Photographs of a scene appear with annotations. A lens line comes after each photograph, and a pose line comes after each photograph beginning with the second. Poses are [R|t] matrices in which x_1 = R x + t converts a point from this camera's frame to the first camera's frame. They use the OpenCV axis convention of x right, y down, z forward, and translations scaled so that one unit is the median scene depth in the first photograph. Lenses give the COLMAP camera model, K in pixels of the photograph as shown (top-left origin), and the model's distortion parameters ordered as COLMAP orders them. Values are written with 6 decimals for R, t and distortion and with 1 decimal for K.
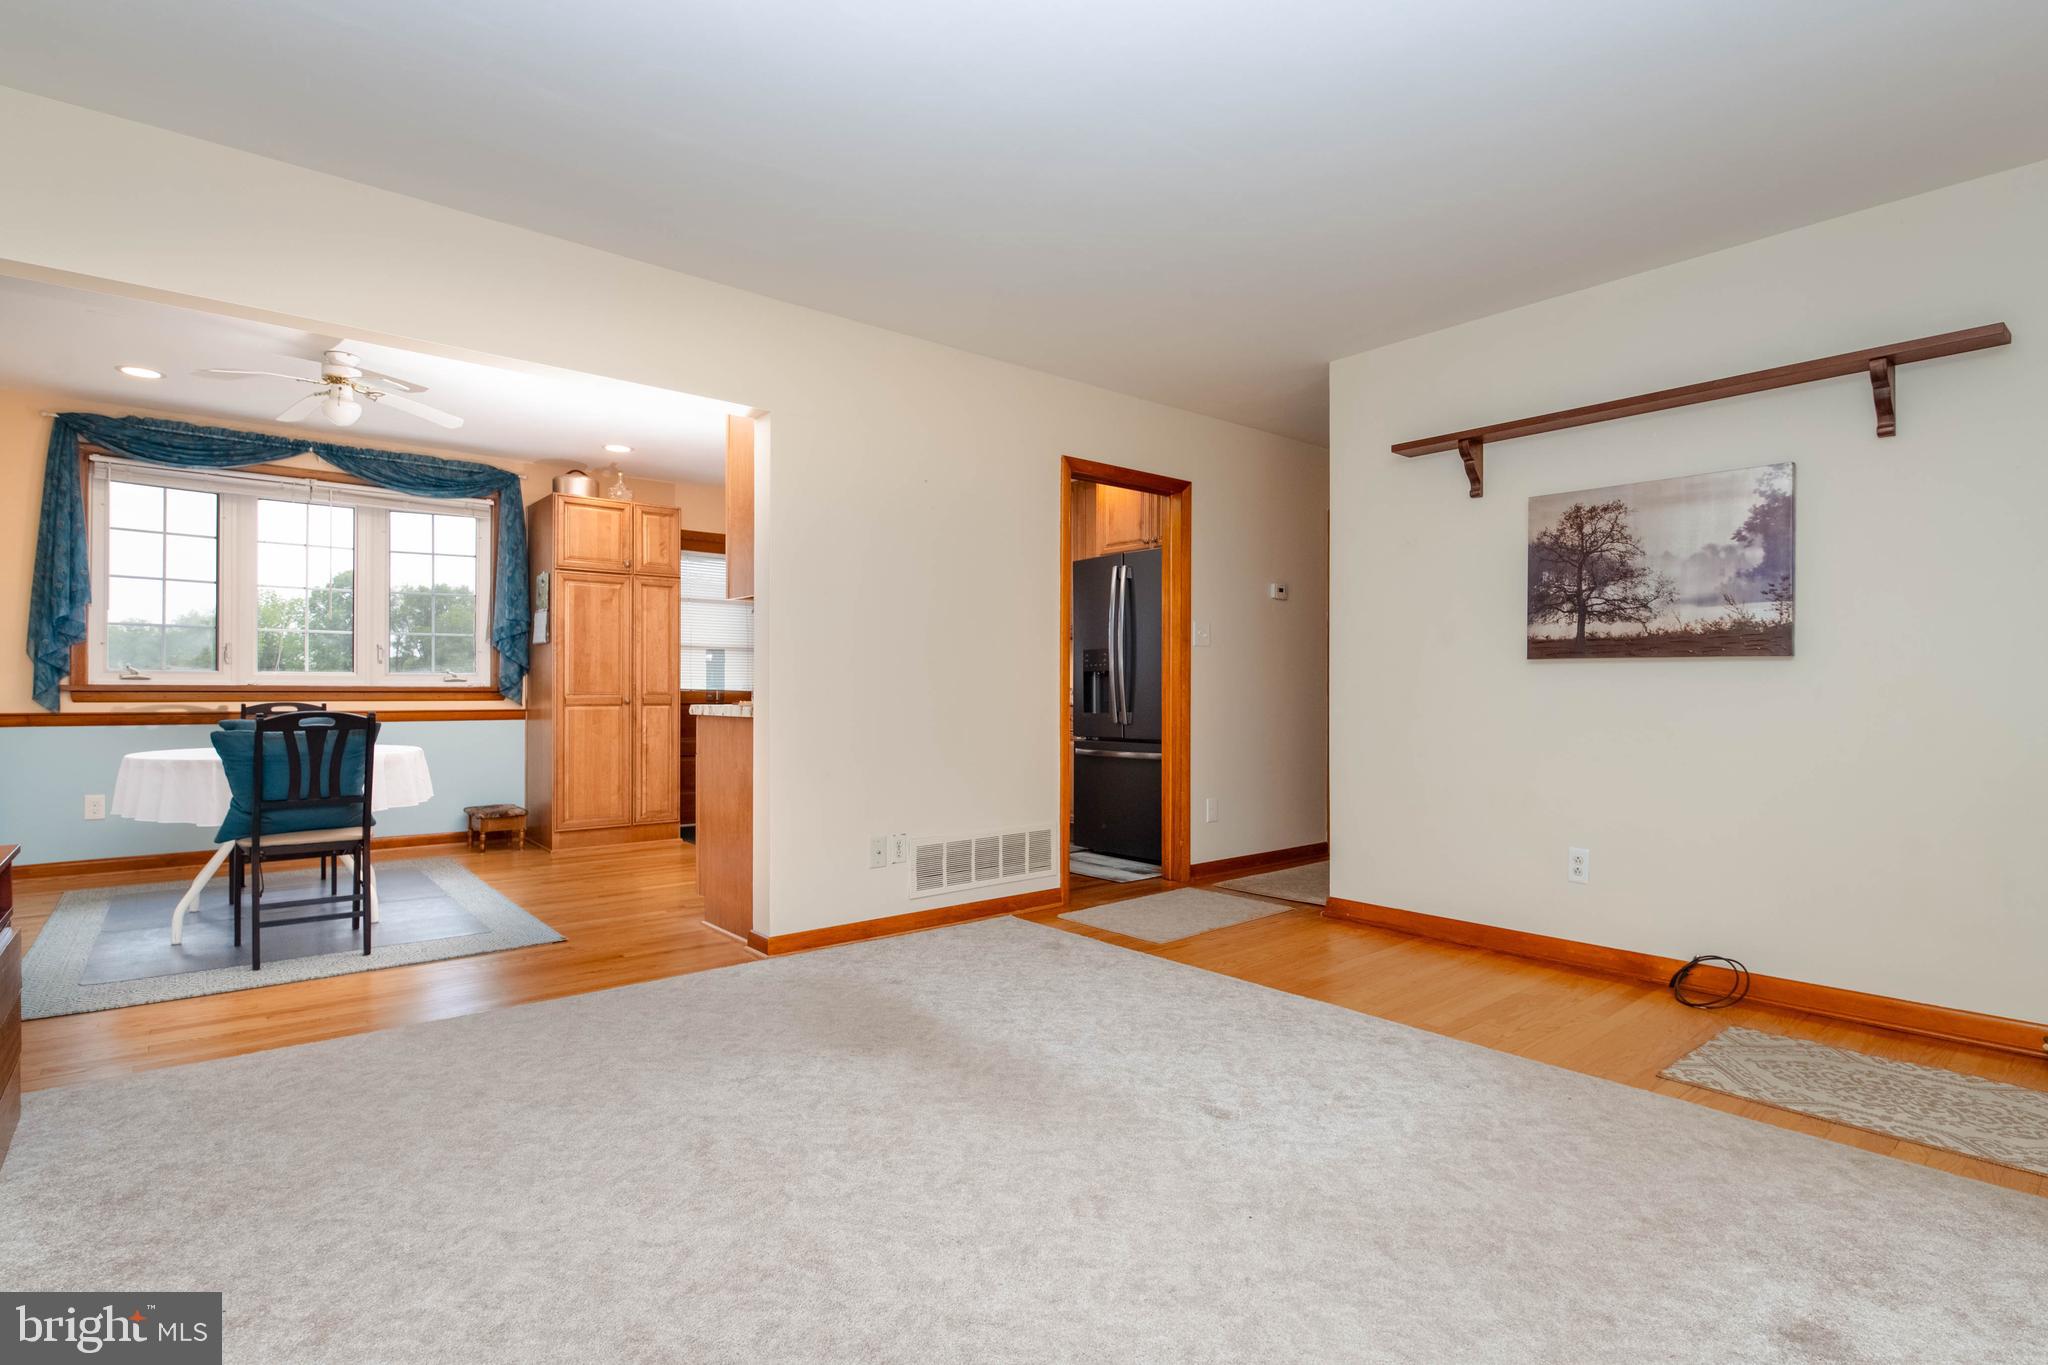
lens RADIAL K [[1010.7, 0, 1050.8], [0, 1010.7, 687.7], [0, 0, 1]] dist [0.003009, -0.009630]
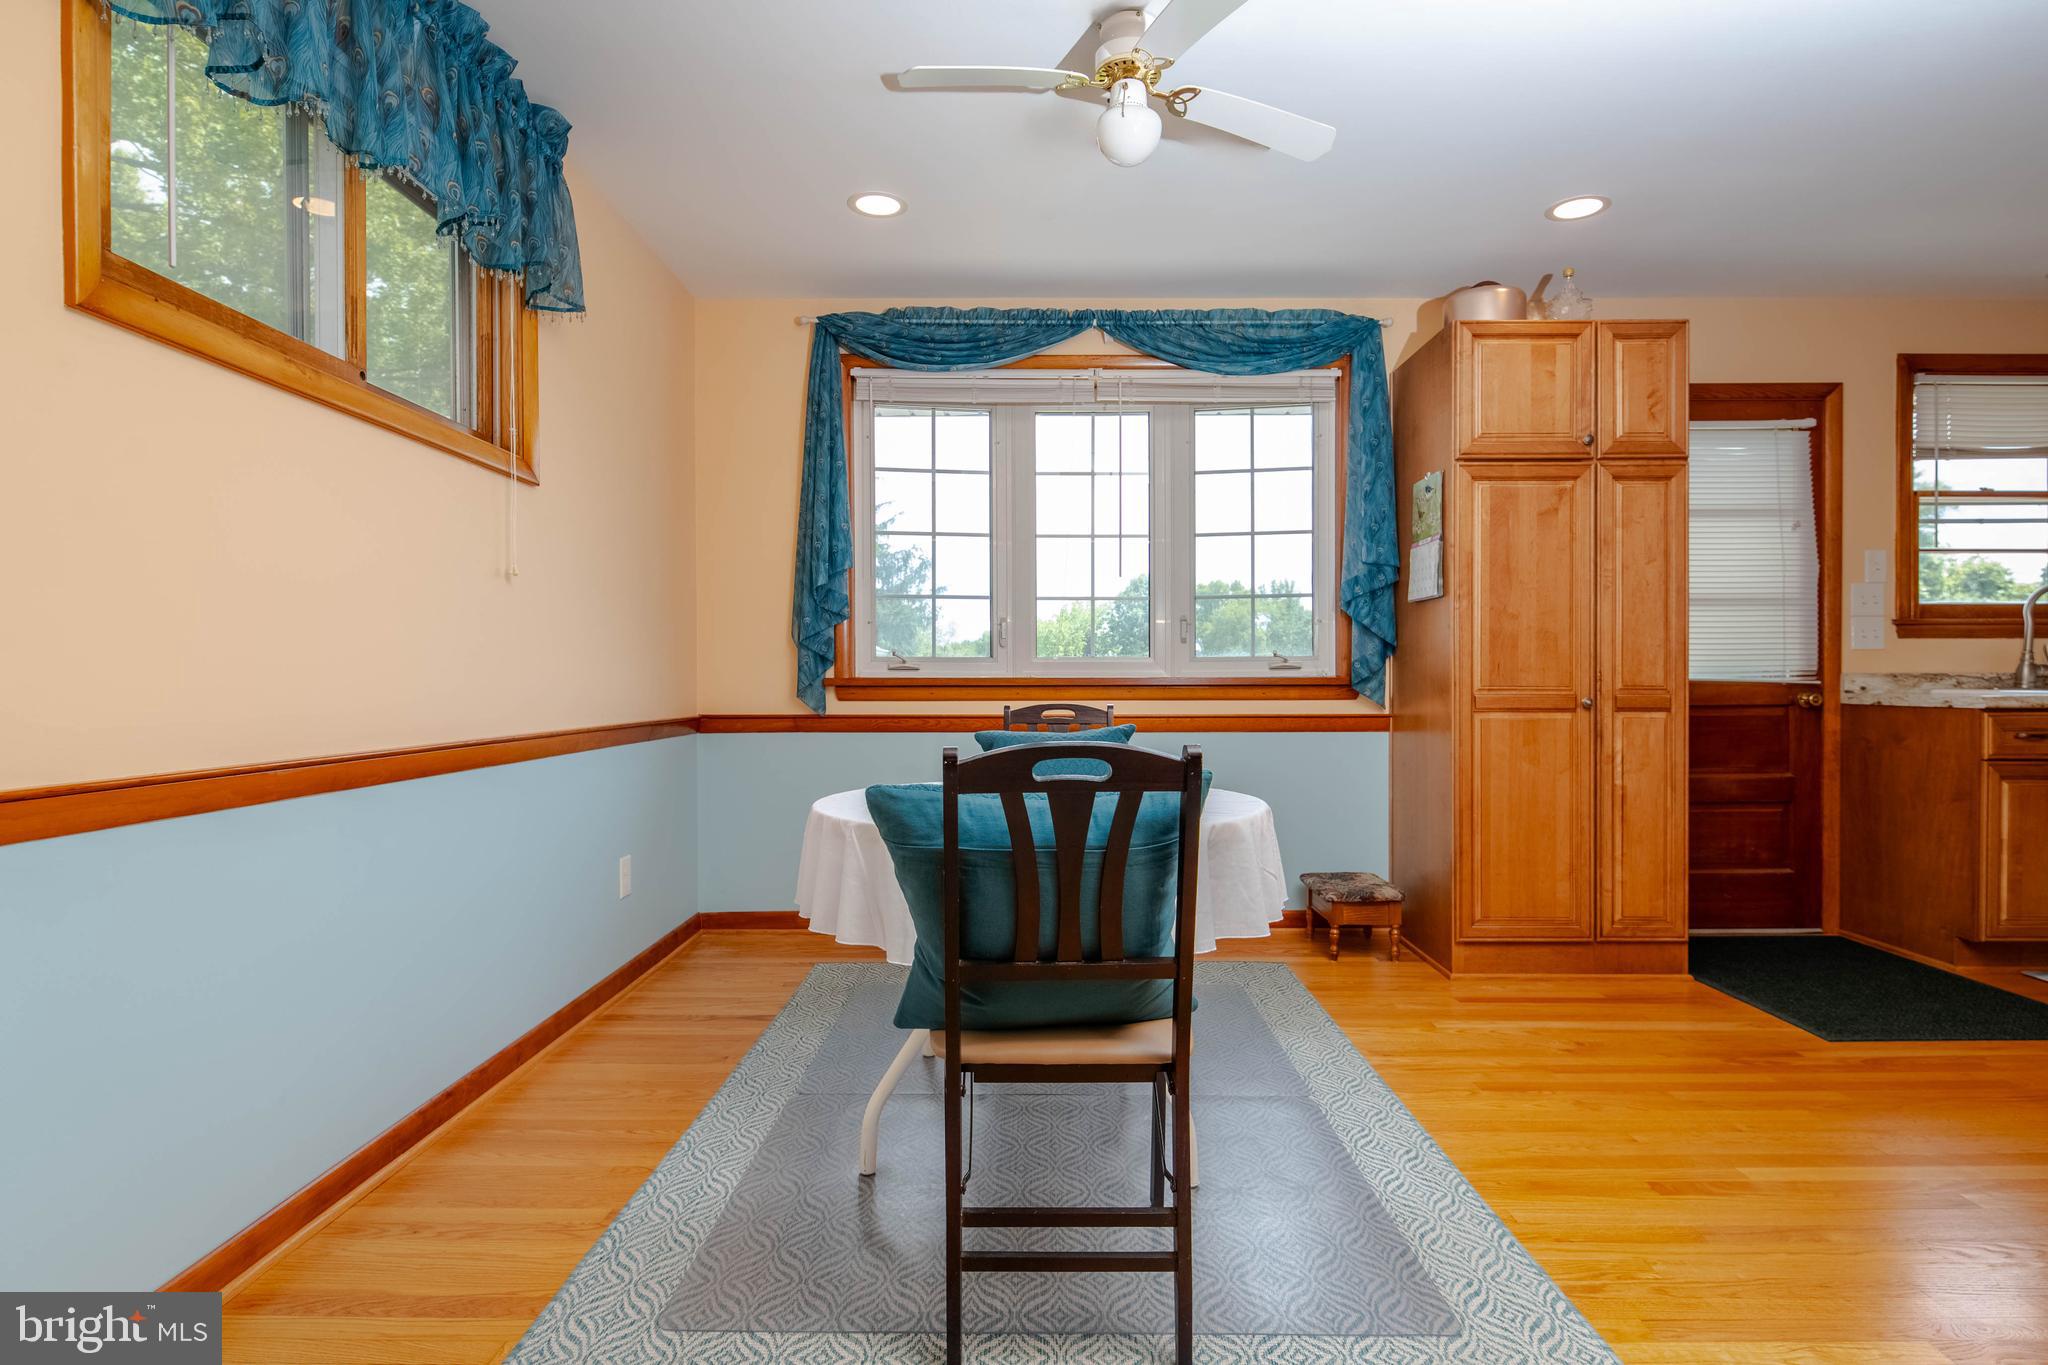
lens RADIAL K [[1097.4, 0, 1022.2], [0, 1097.4, 688.1], [0, 0, 1]] dist [-0.001416, -0.001659]
pose [[0.752451, 0.000316, -0.658648, -0.271479], [0.005823, 0.999958, 0.007132, -0.000062], [0.658622, -0.009201, 0.752417, 0.391992]]
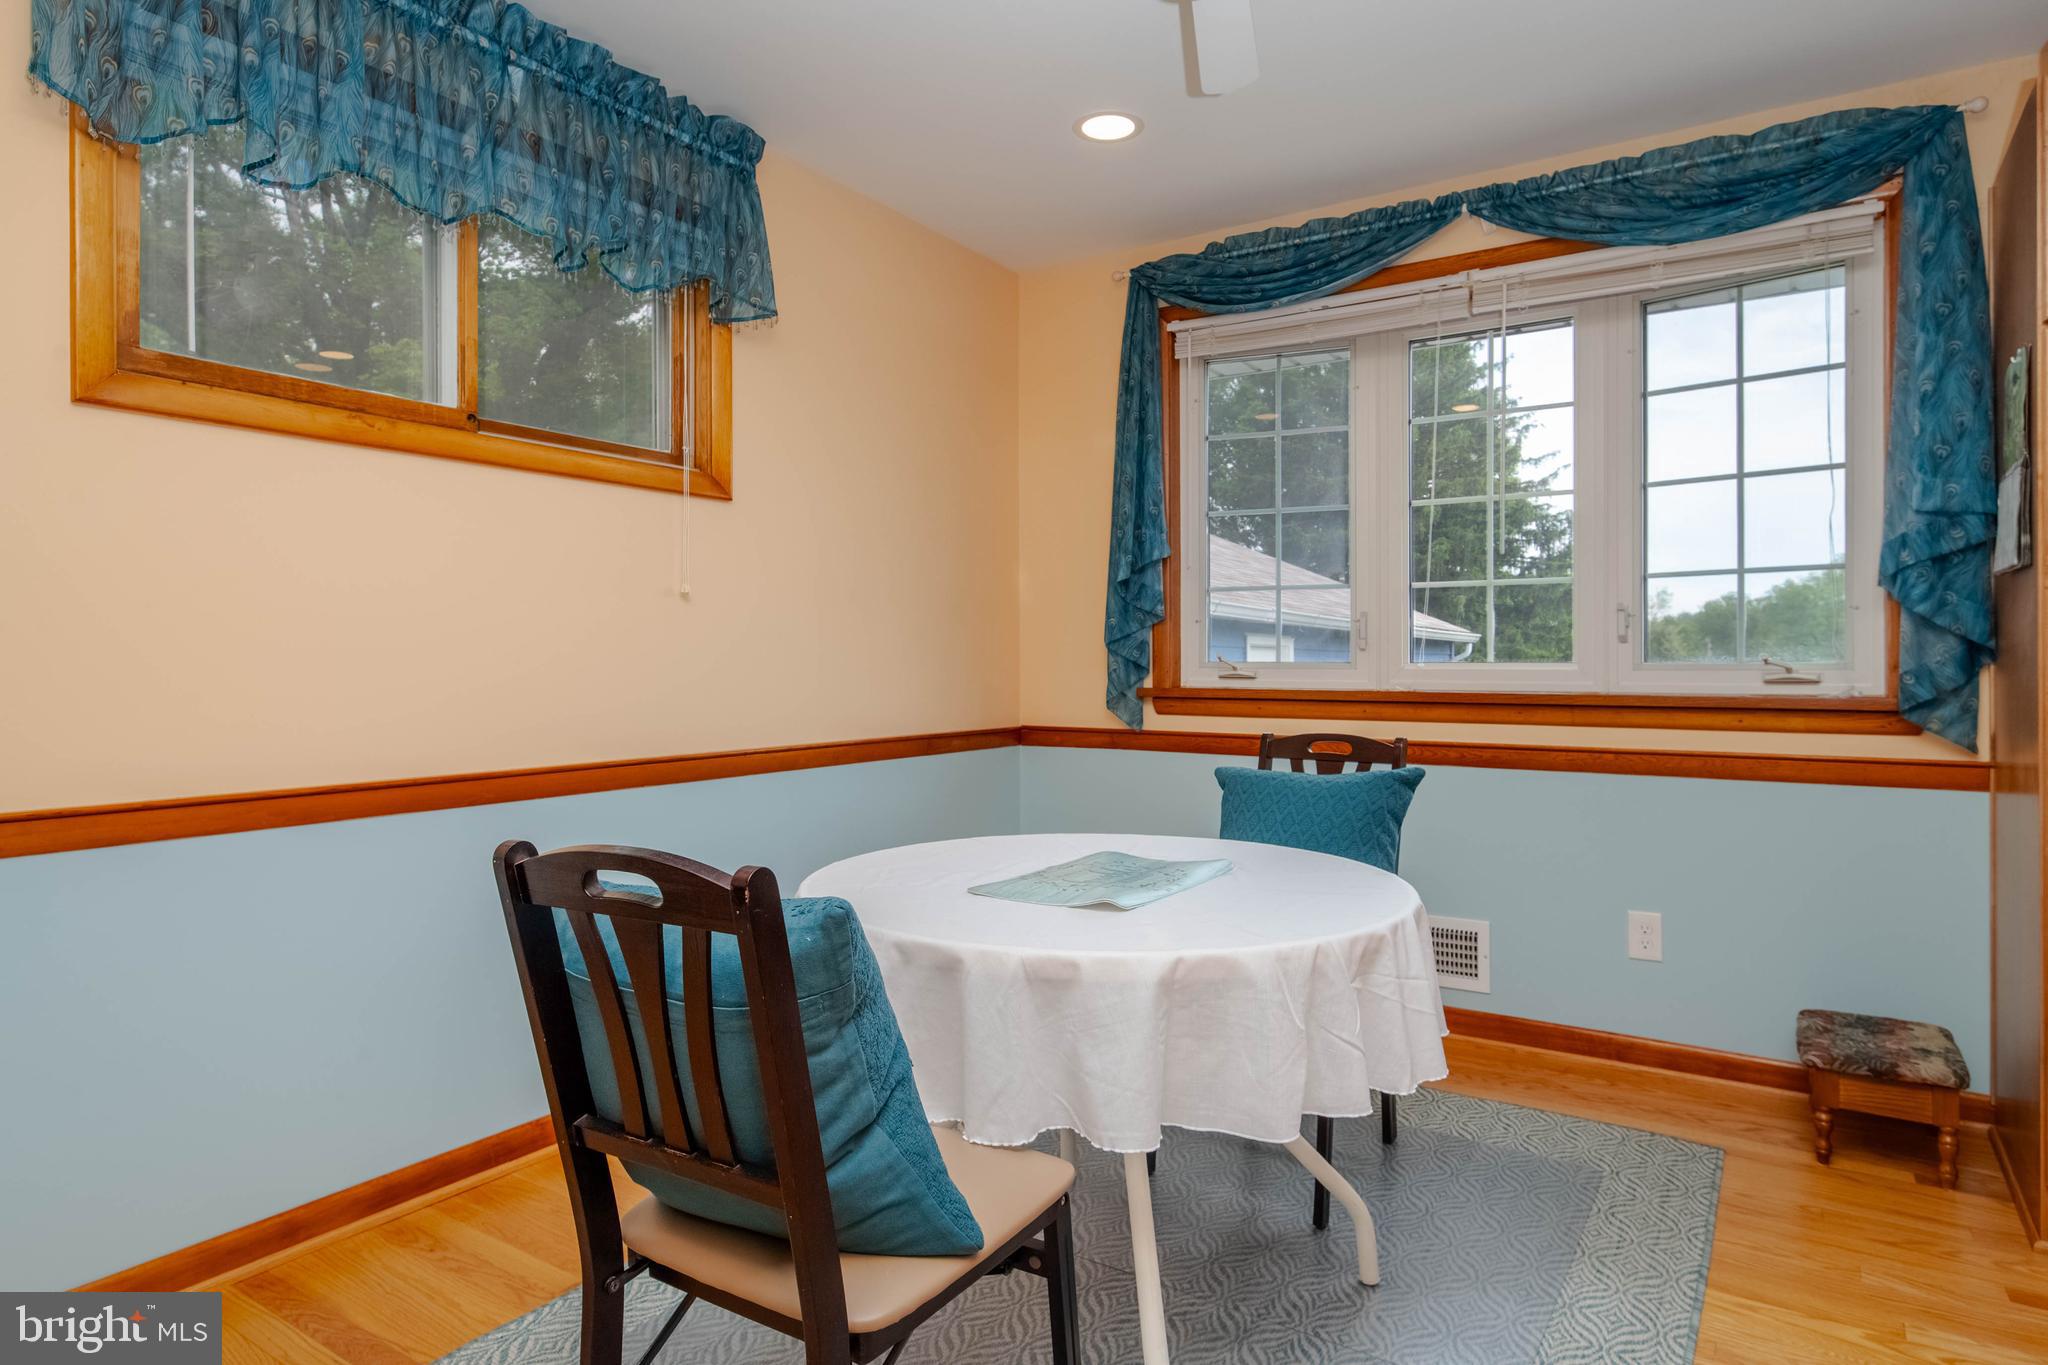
lens RADIAL K [[1169.6, 0, 1025.5], [0, 1169.6, 659.2], [0, 0, 1]] dist [0.004025, -0.001337]
pose [[0.268202, -0.004649, -0.963351, -0.227995], [0.003552, 0.999986, -0.003837, -0.015362], [0.963356, -0.002393, 0.268215, 0.598106]]
